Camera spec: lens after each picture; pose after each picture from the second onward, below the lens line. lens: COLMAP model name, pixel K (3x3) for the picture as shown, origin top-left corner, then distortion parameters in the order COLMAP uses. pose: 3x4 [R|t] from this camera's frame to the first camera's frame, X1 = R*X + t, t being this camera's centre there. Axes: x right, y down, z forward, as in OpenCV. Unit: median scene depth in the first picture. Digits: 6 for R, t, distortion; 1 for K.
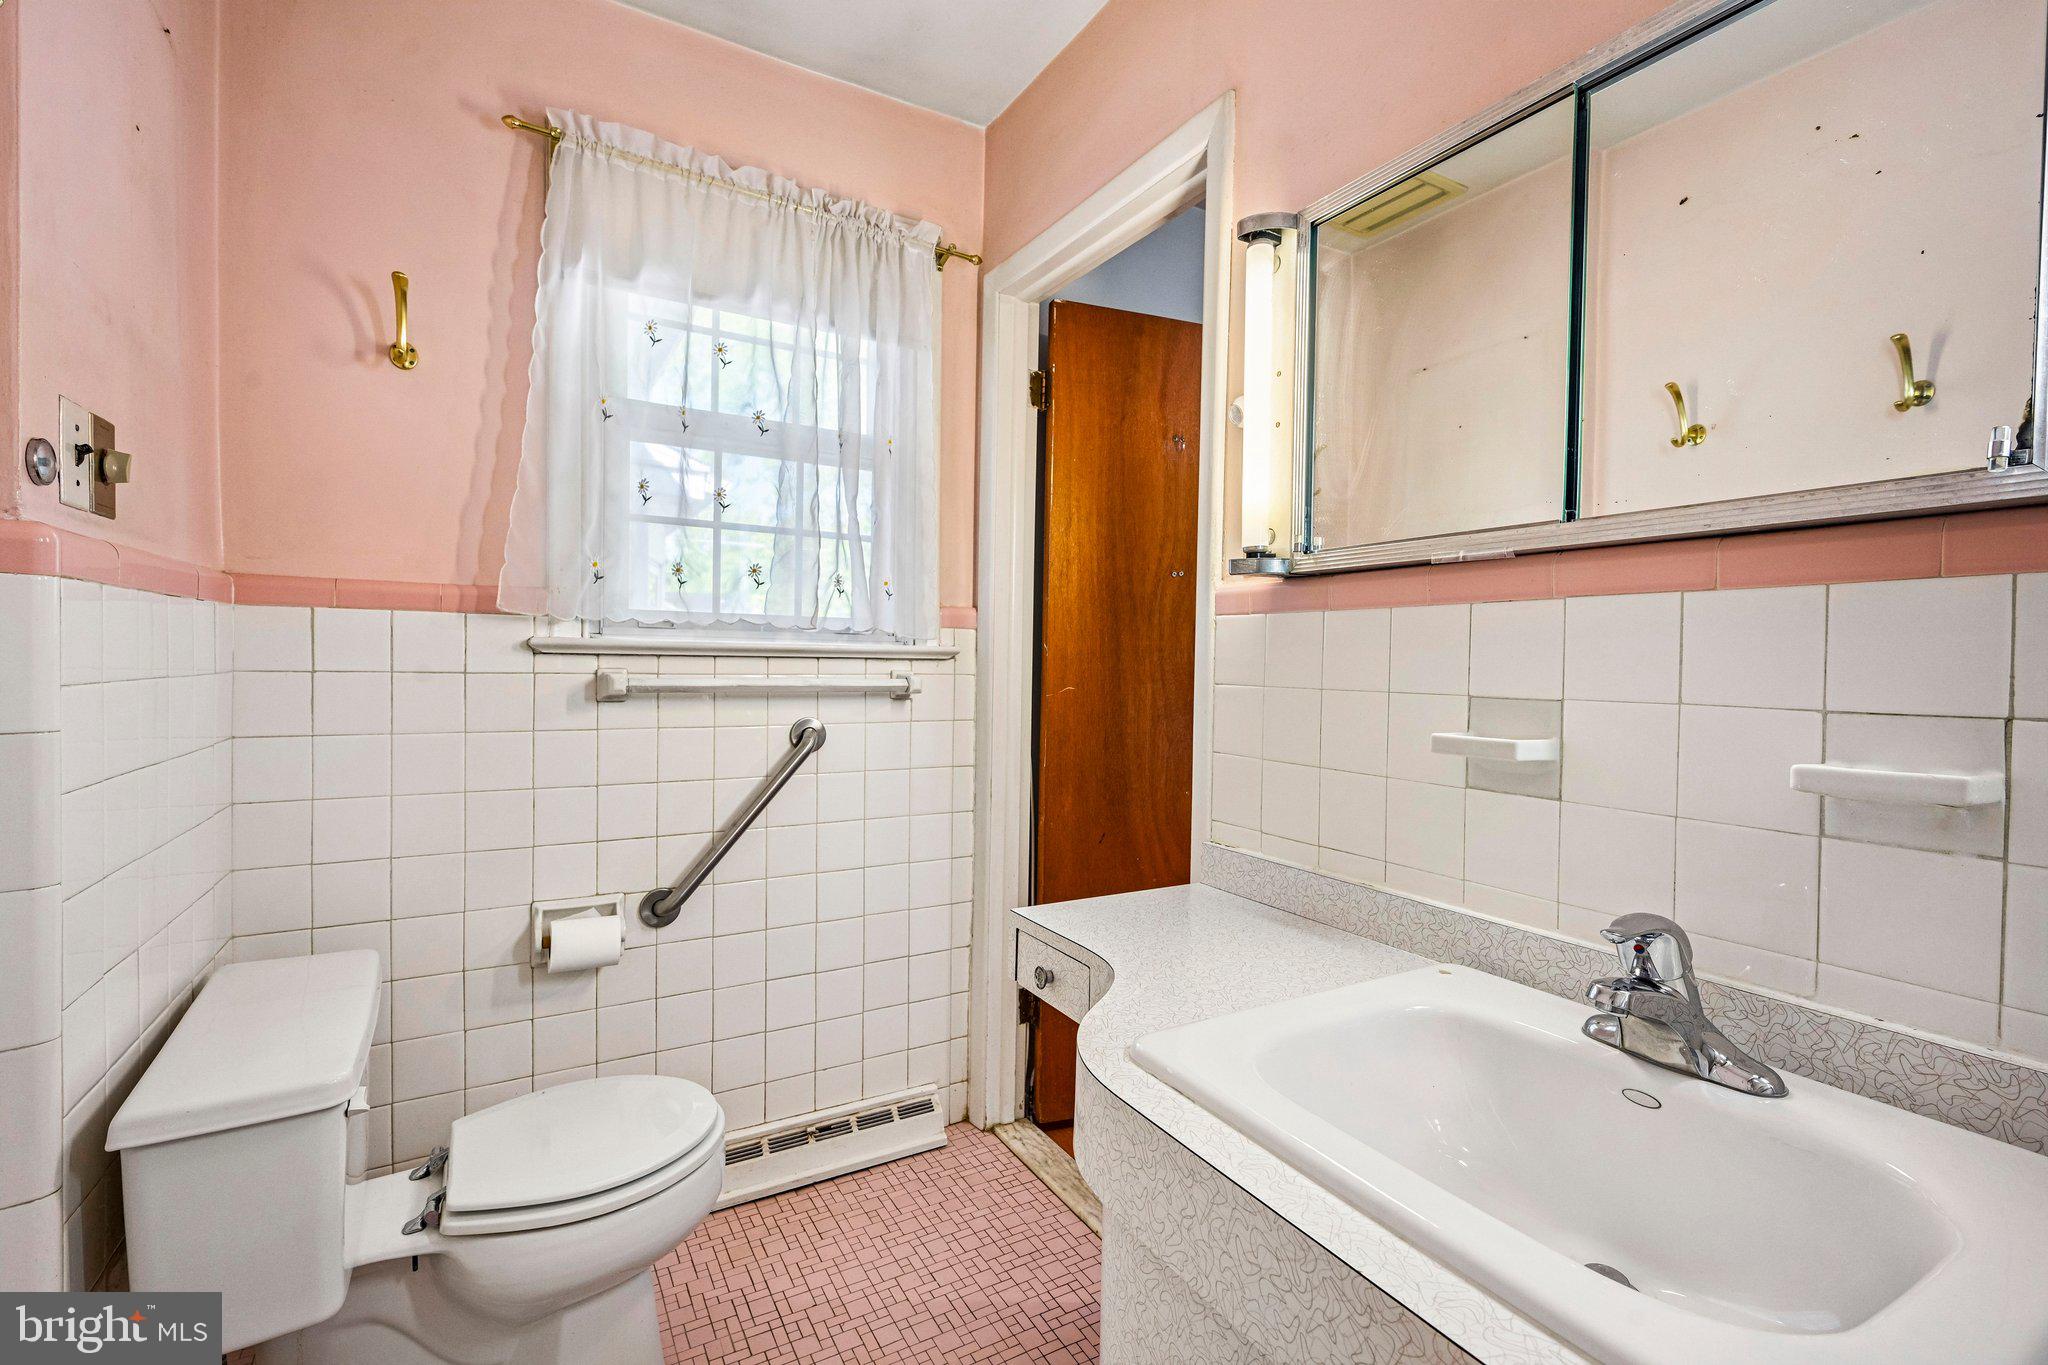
lens RADIAL K [[900.1, 0, 1019.4], [0, 900.1, 680.4], [0, 0, 1]] dist [-0.001271, 0.001457]
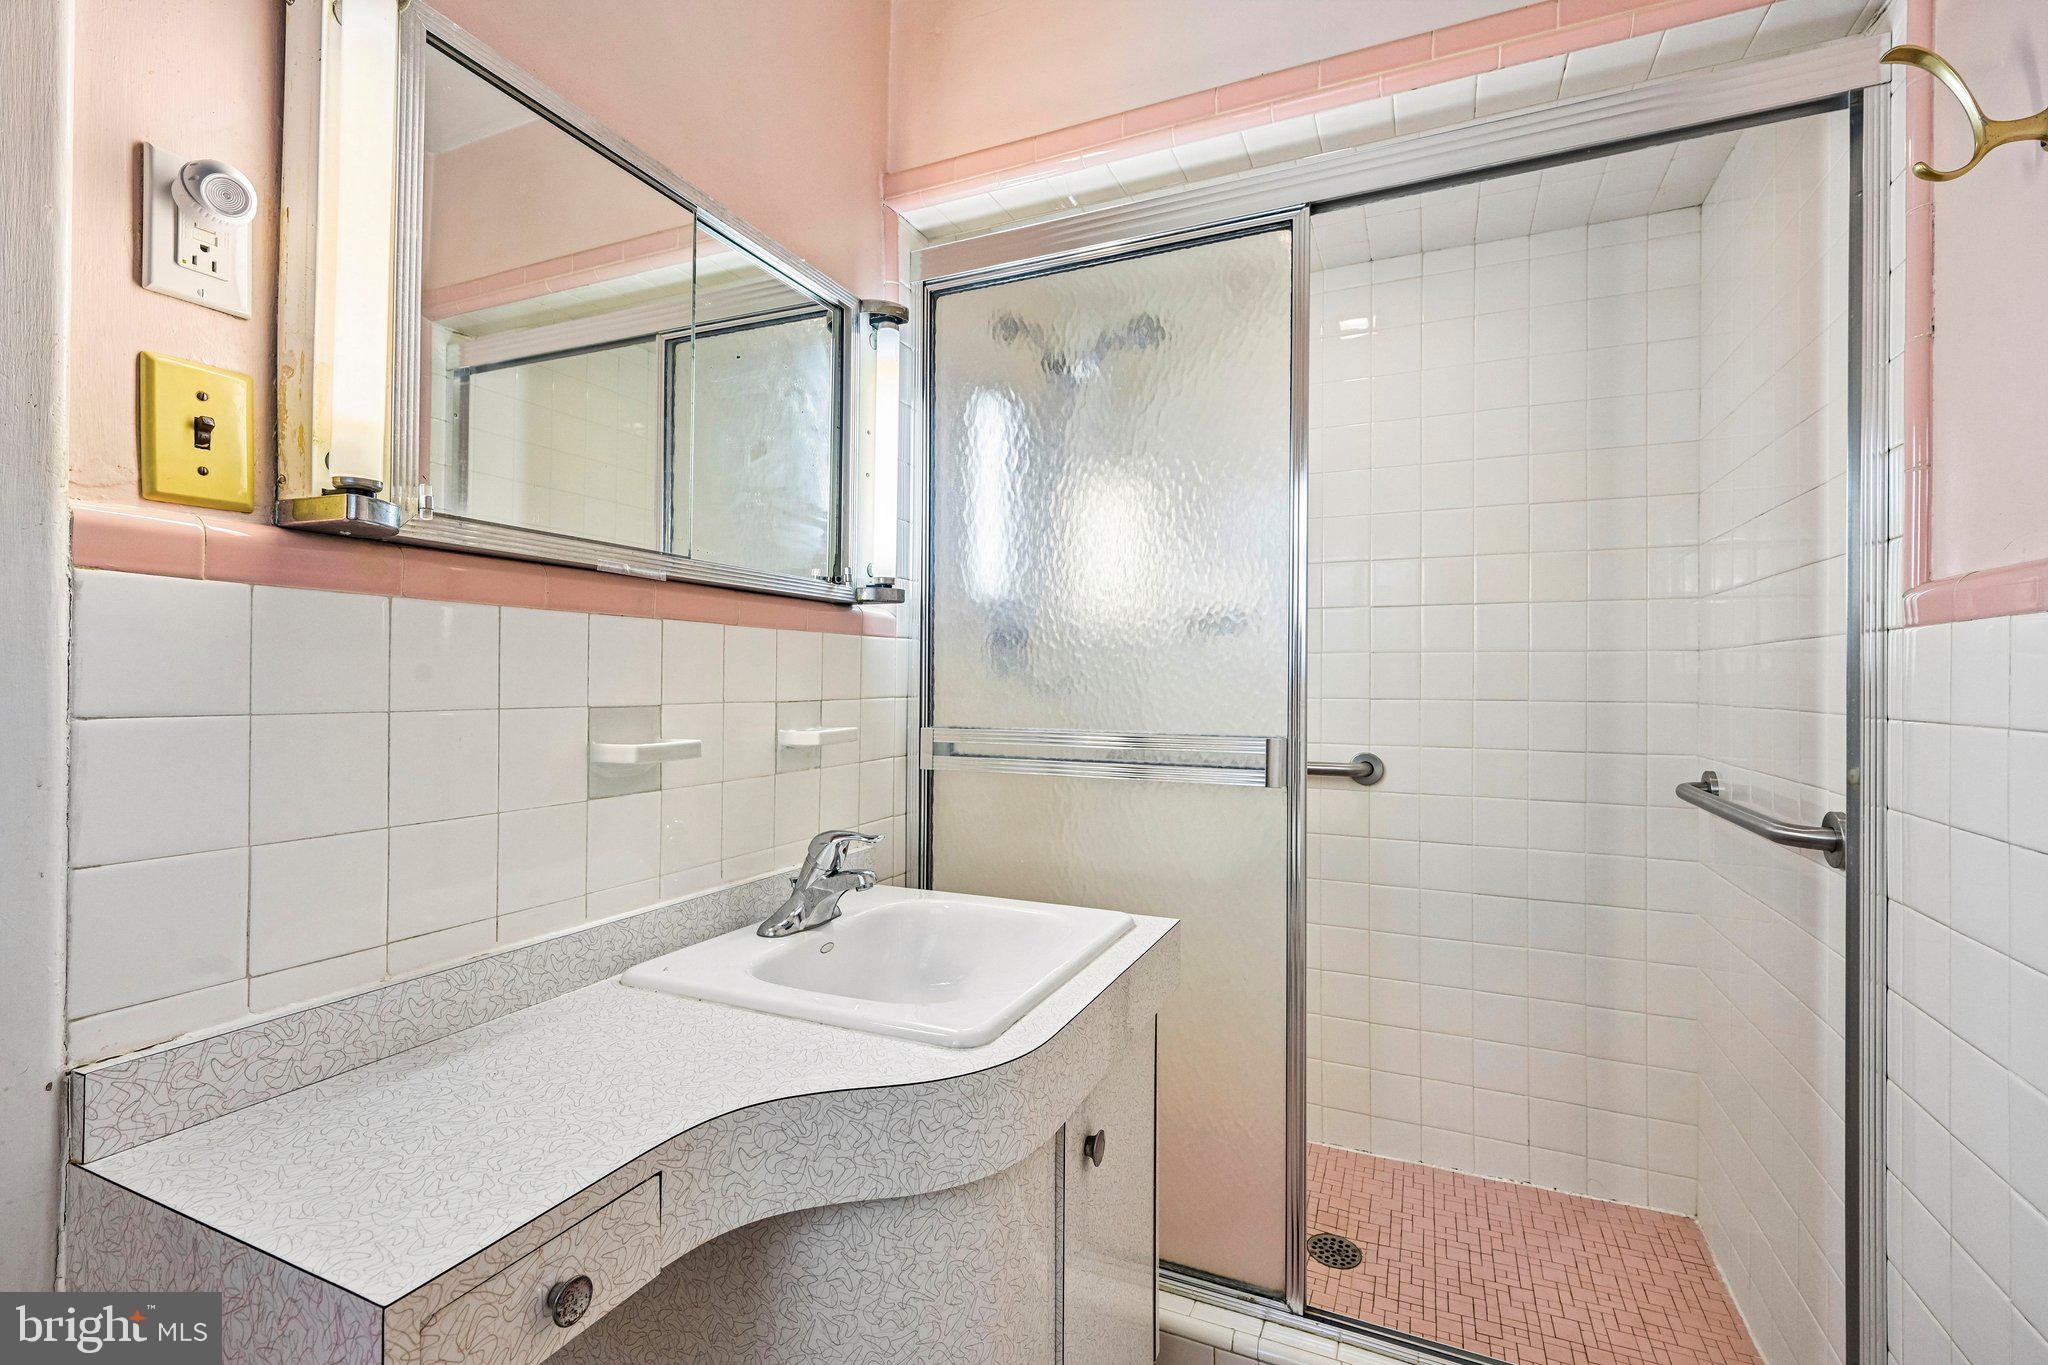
lens RADIAL K [[900.1, 0, 1020.3], [0, 900.1, 676.5], [0, 0, 1]] dist [-0.001271, 0.001457]
pose [[-0.585356, -0.010607, 0.810707, -0.581153], [0.003571, 0.999871, 0.015660, -0.030060], [-0.810769, 0.012062, -0.585242, 1.195337]]
